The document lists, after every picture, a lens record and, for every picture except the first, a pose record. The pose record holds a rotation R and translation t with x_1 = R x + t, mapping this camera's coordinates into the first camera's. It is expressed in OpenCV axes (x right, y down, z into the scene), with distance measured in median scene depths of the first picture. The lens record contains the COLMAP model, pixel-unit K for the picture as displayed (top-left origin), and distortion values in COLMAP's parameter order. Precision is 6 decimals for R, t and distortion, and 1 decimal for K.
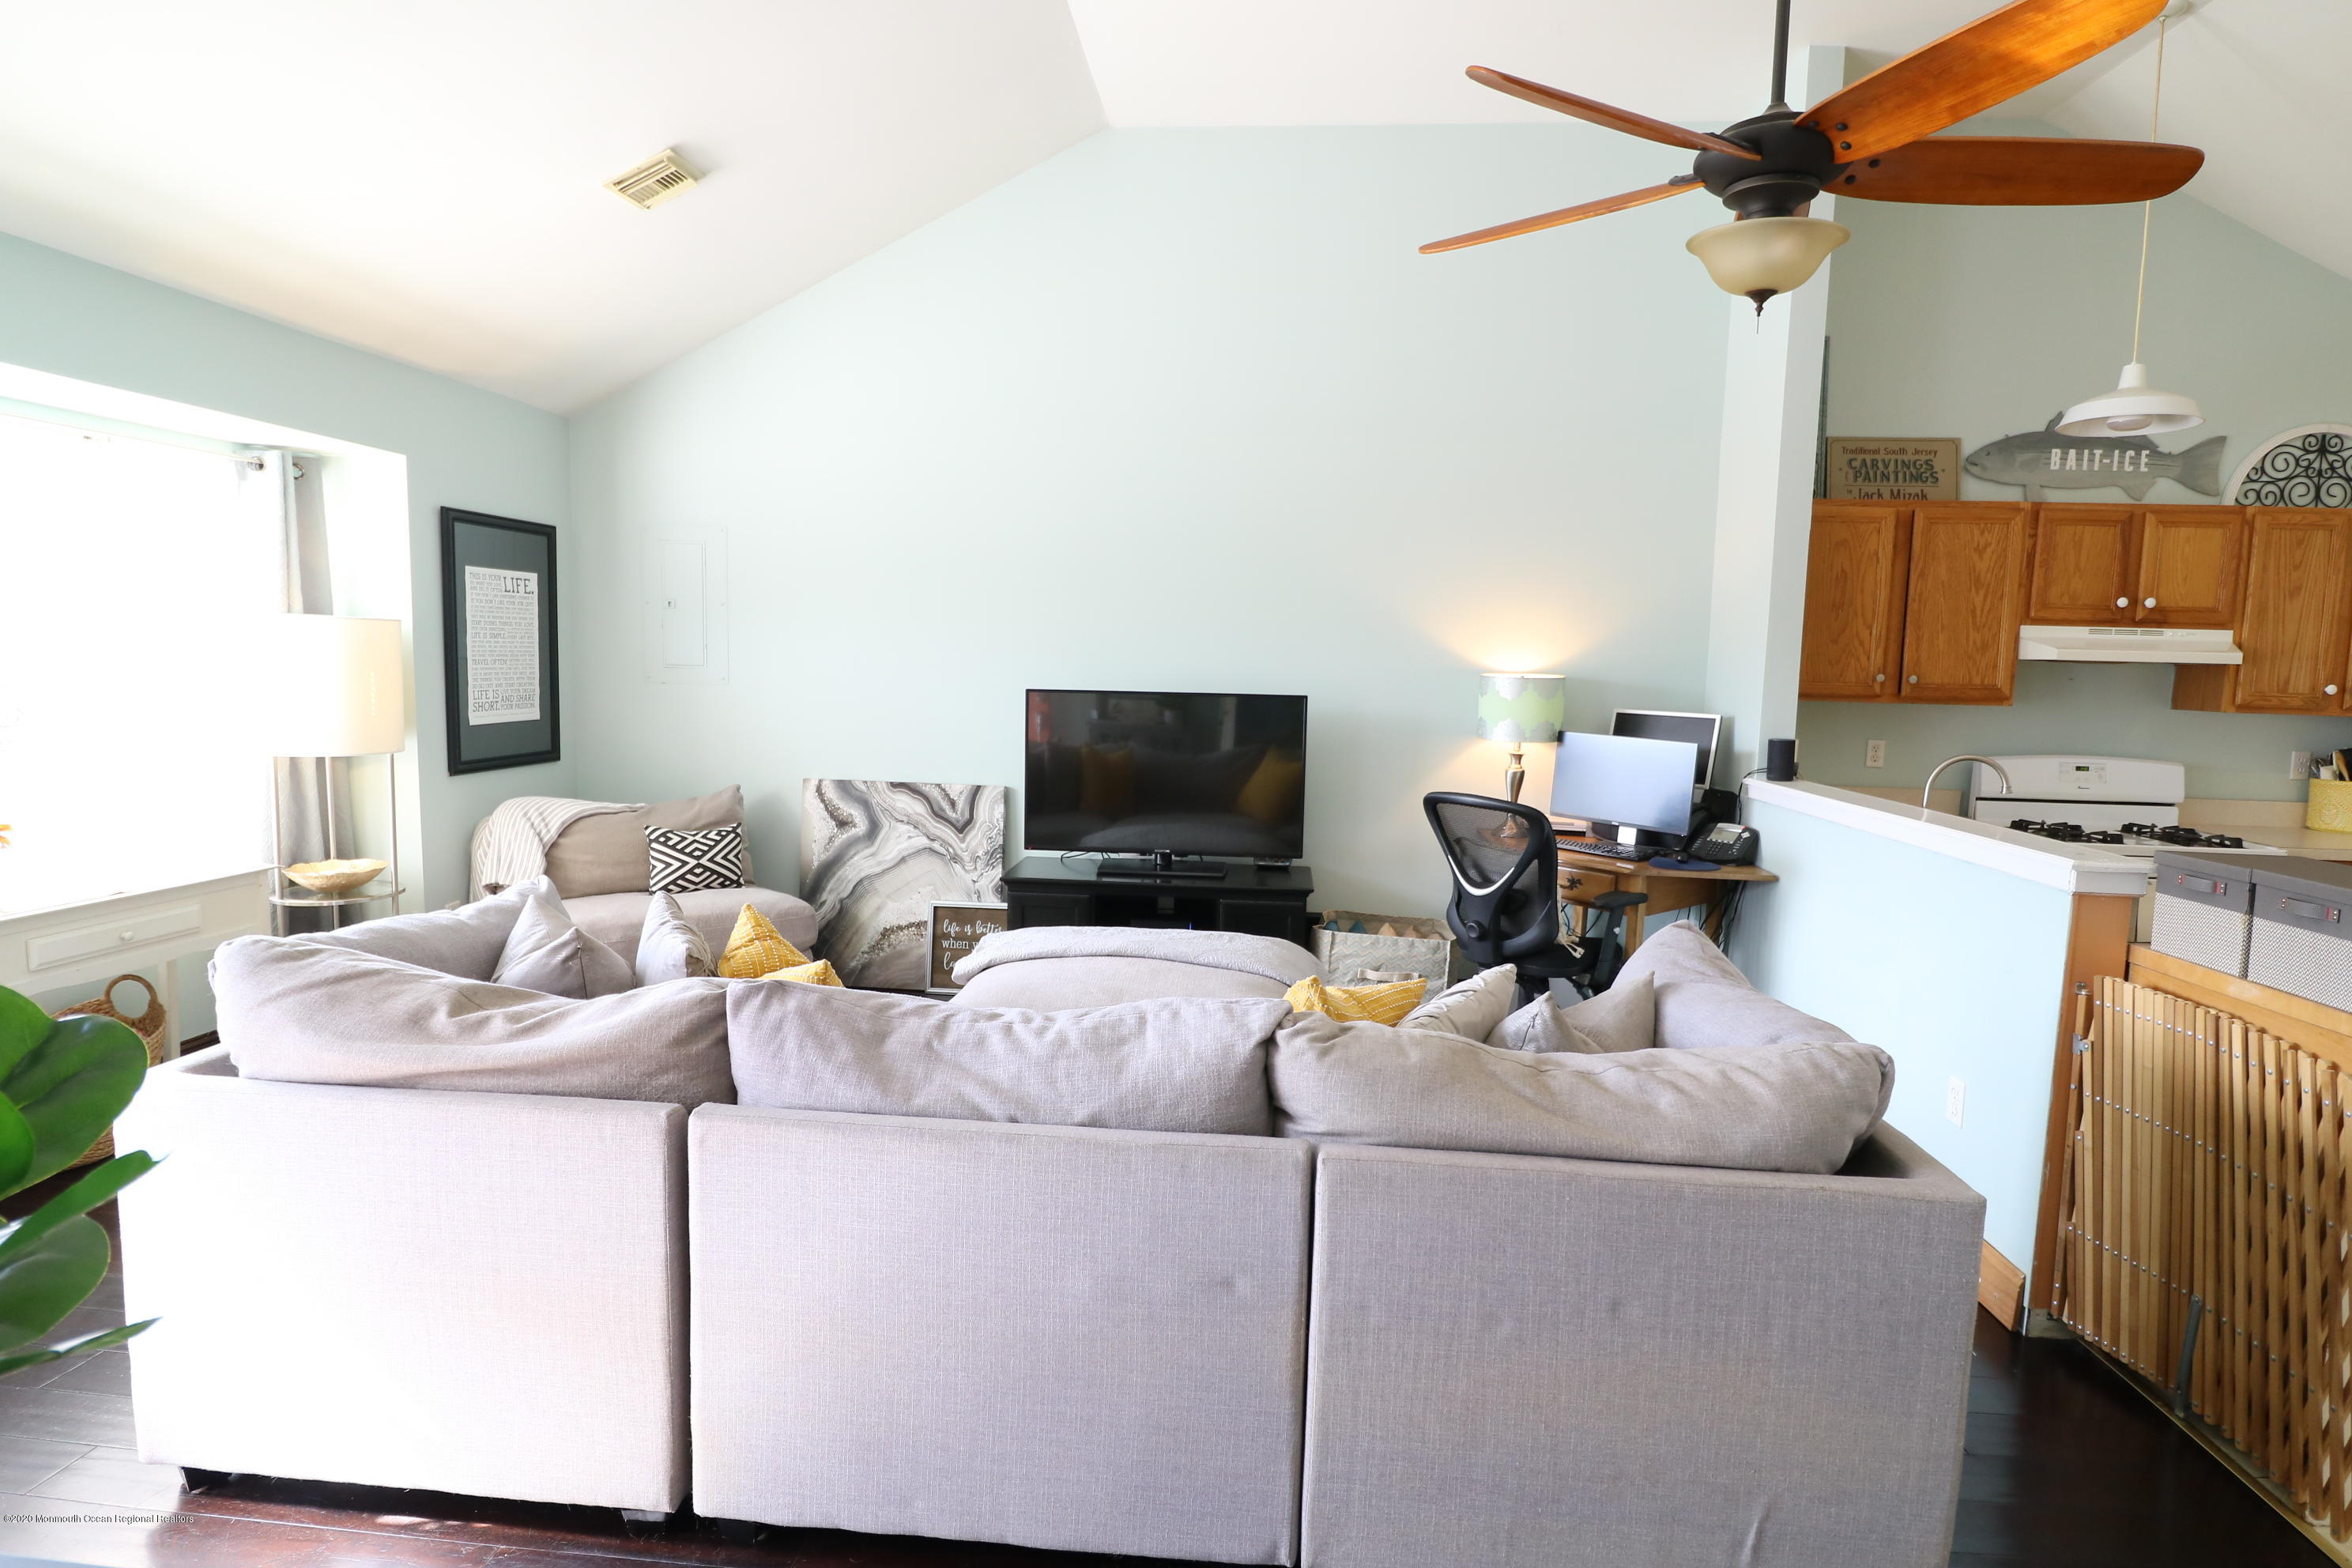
lens RADIAL K [[1238.5, 0, 1173.0], [0, 1238.5, 786.6], [0, 0, 1]] dist [-0.011931, -0.004665]
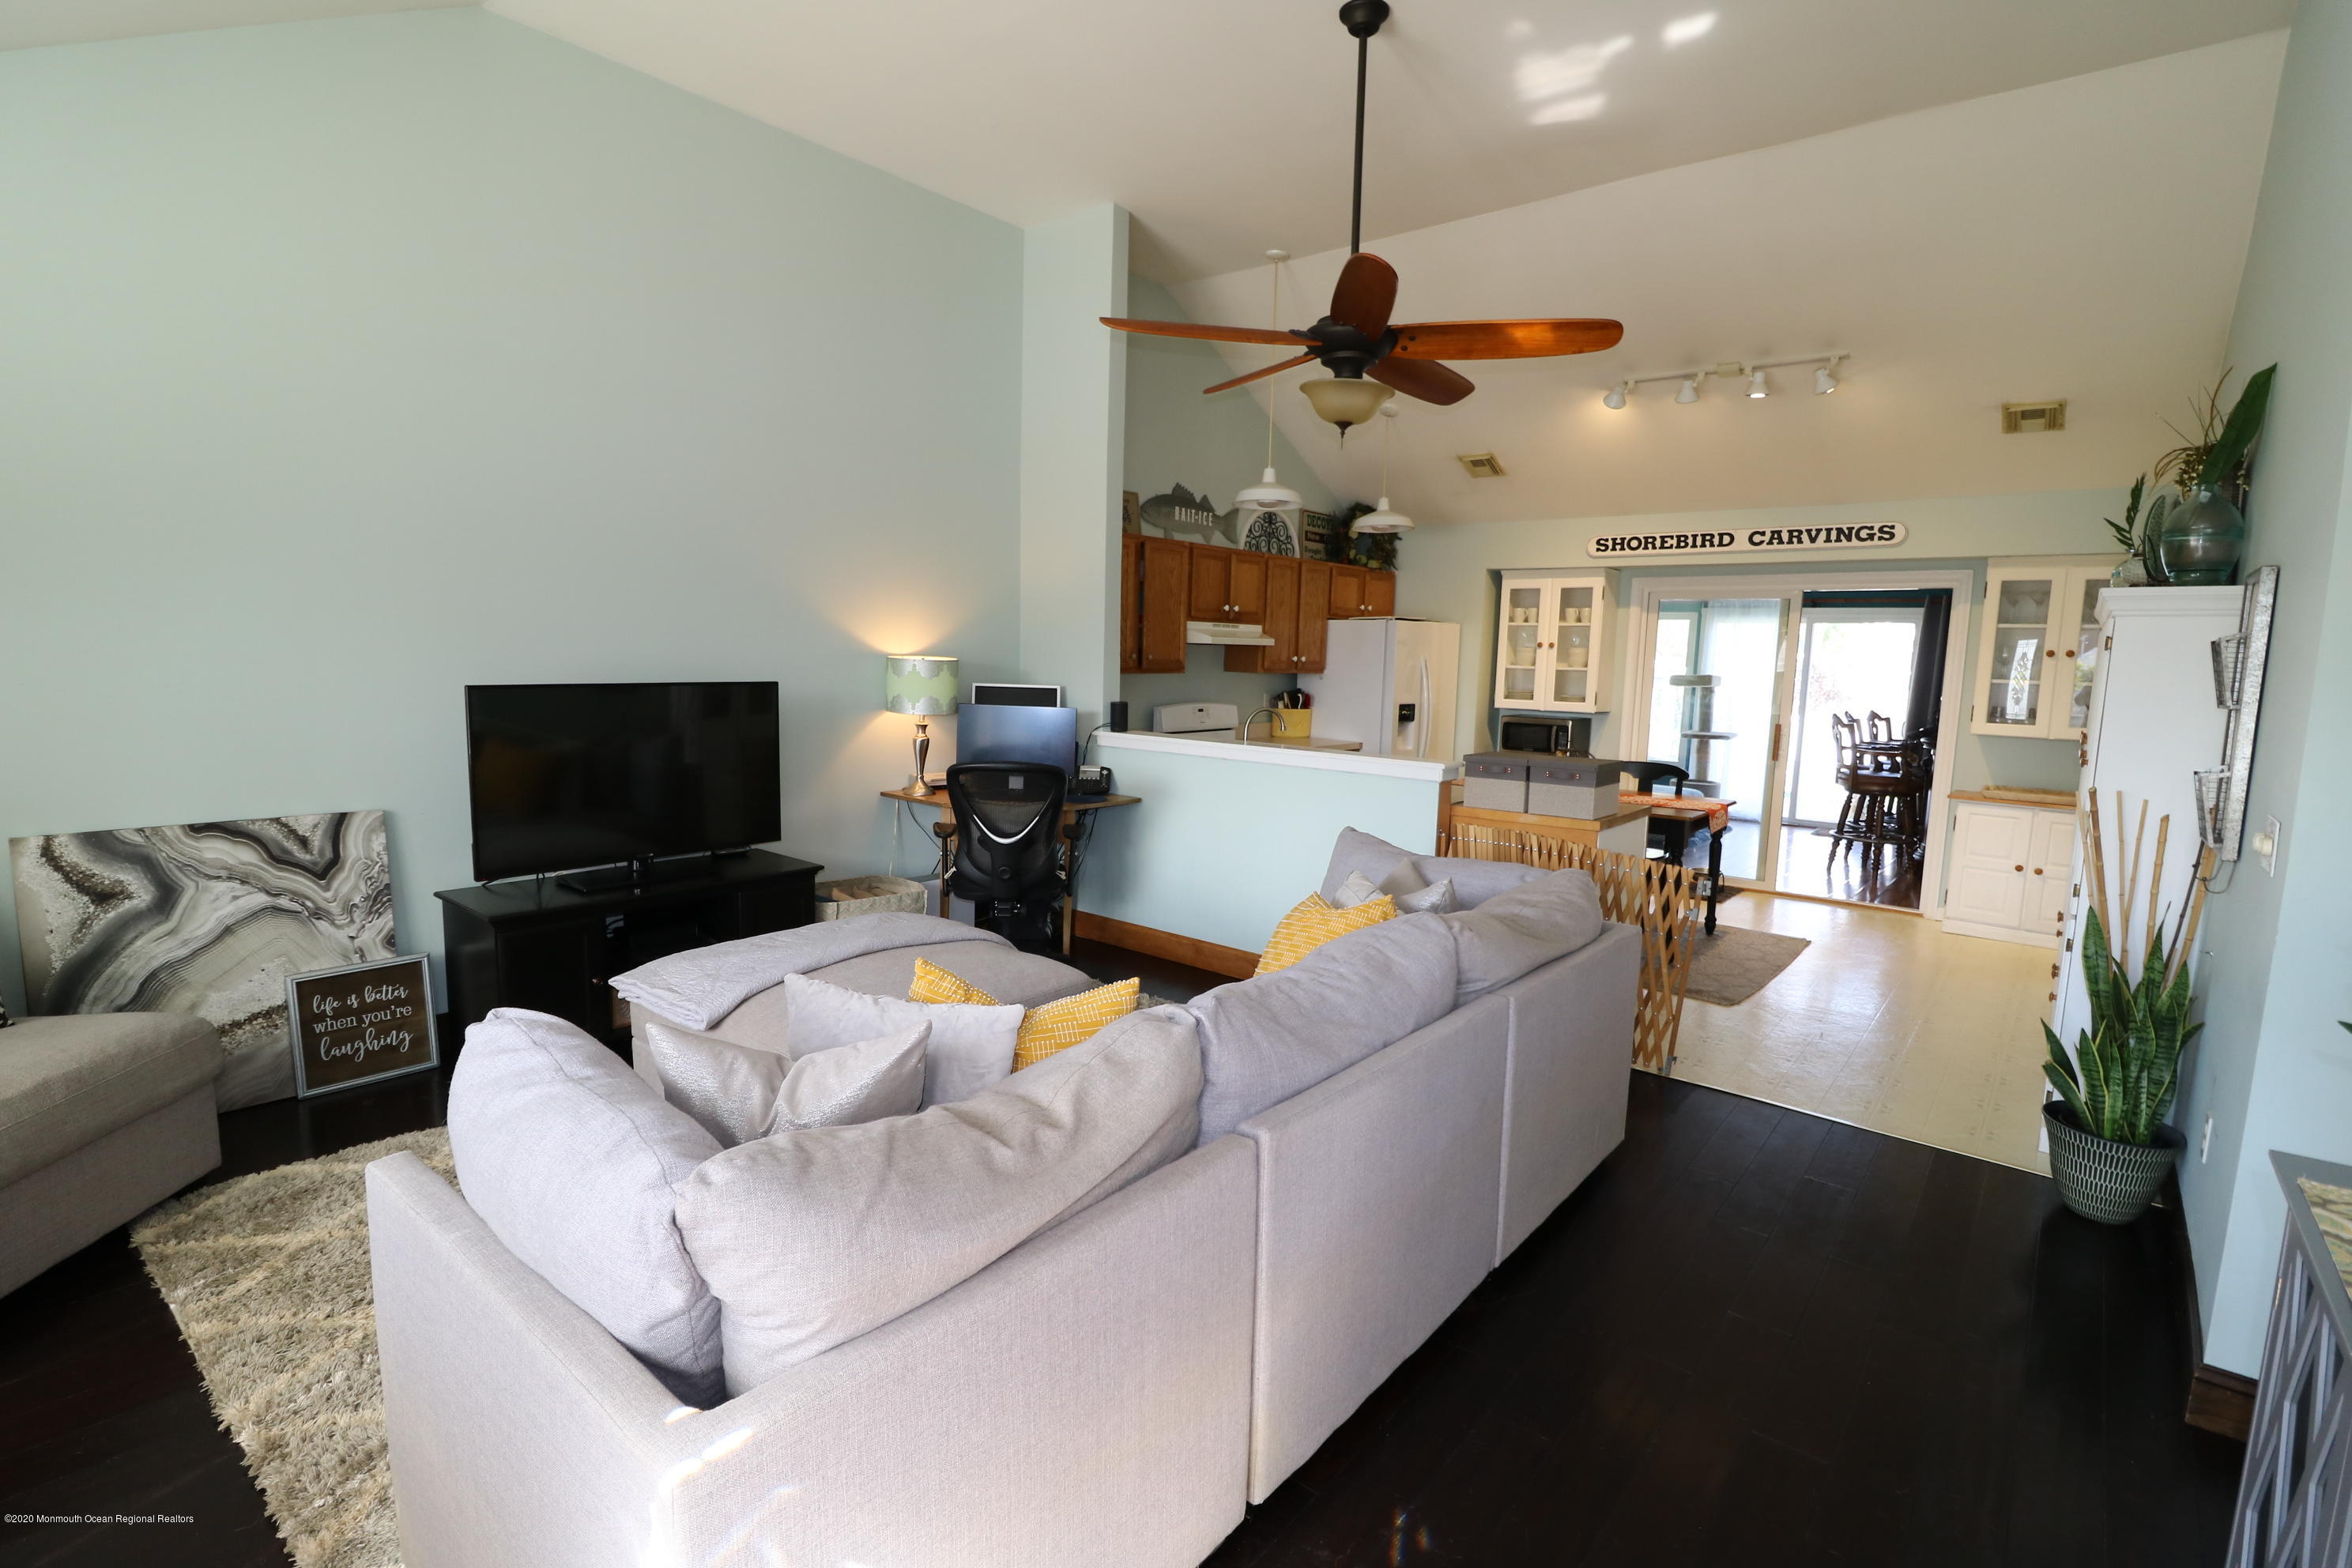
lens RADIAL K [[1102.3, 0, 1171.8], [0, 1102.3, 784.8], [0, 0, 1]] dist [-0.004878, -0.009376]
pose [[0.562538, -0.111250, 0.819253, -0.472075], [0.071947, 0.993733, 0.085541, -0.044204], [-0.823635, 0.010823, 0.567017, 0.216841]]
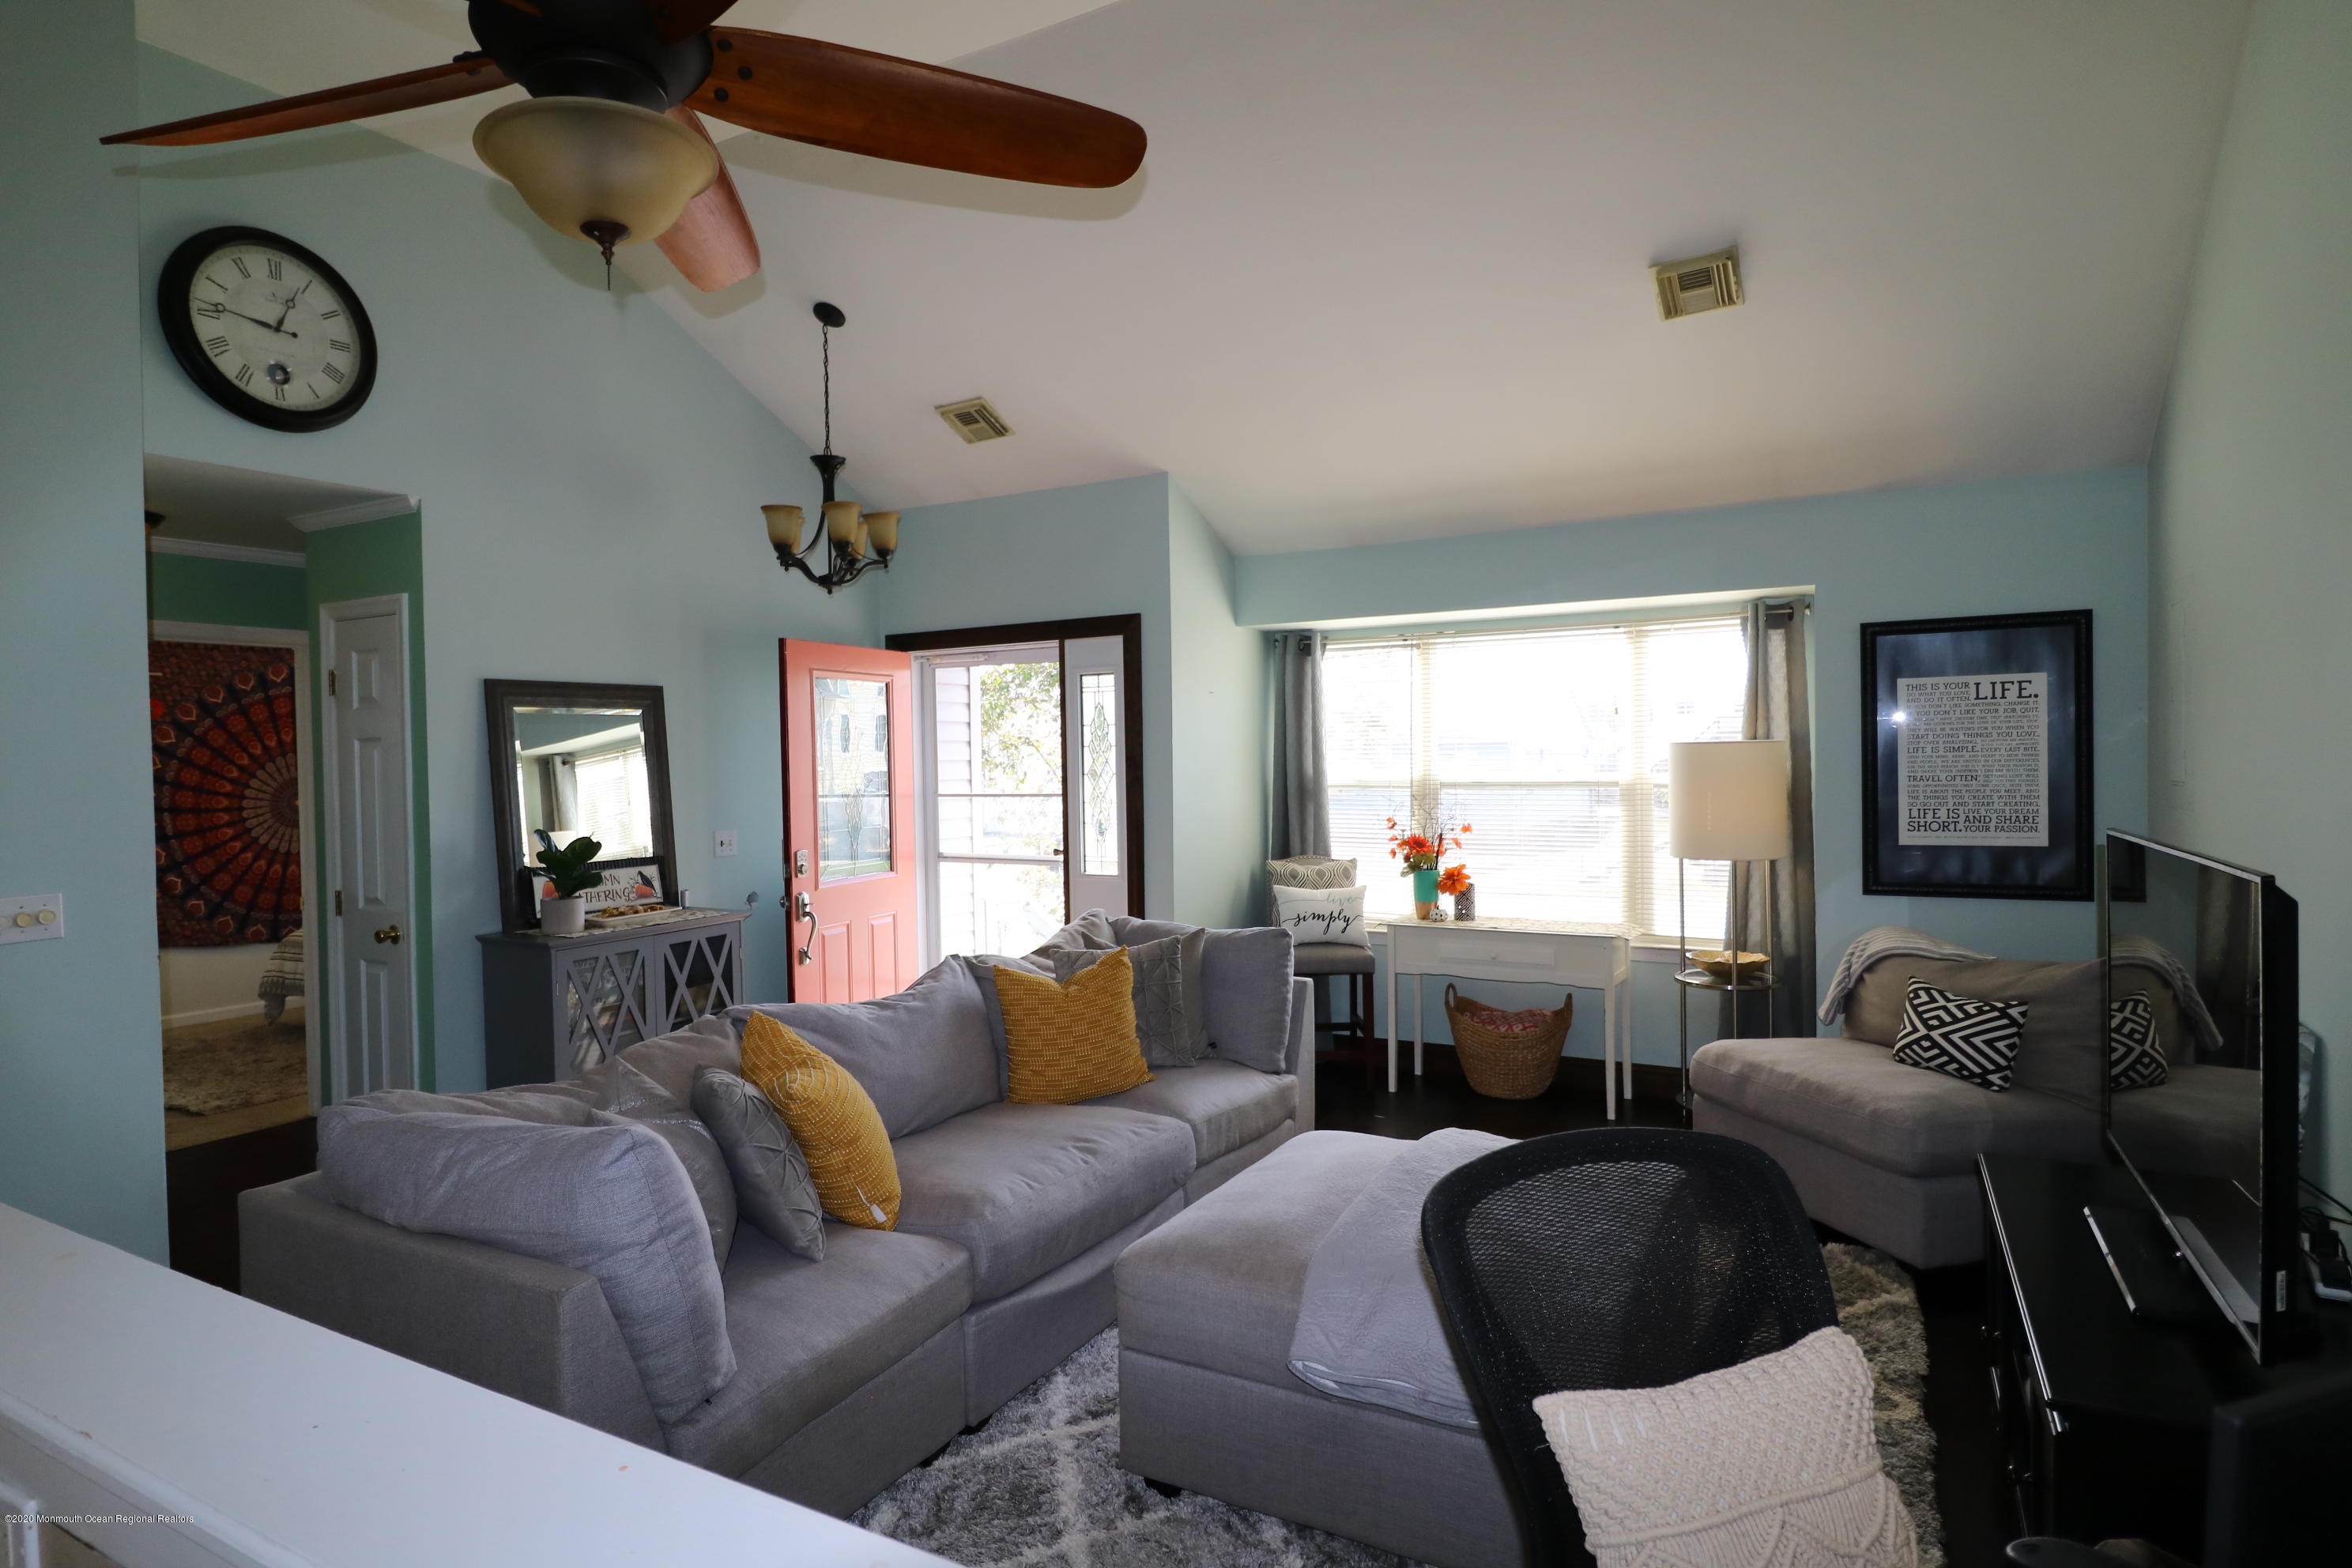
lens RADIAL K [[1238.5, 0, 1169.5], [0, 1238.5, 780.6], [0, 0, 1]] dist [-0.011931, -0.004665]
pose [[-0.406120, -0.002414, -0.913816, 0.526711], [-0.087236, 0.995532, 0.036140, -0.085093], [0.909646, 0.094395, -0.404516, 0.874168]]
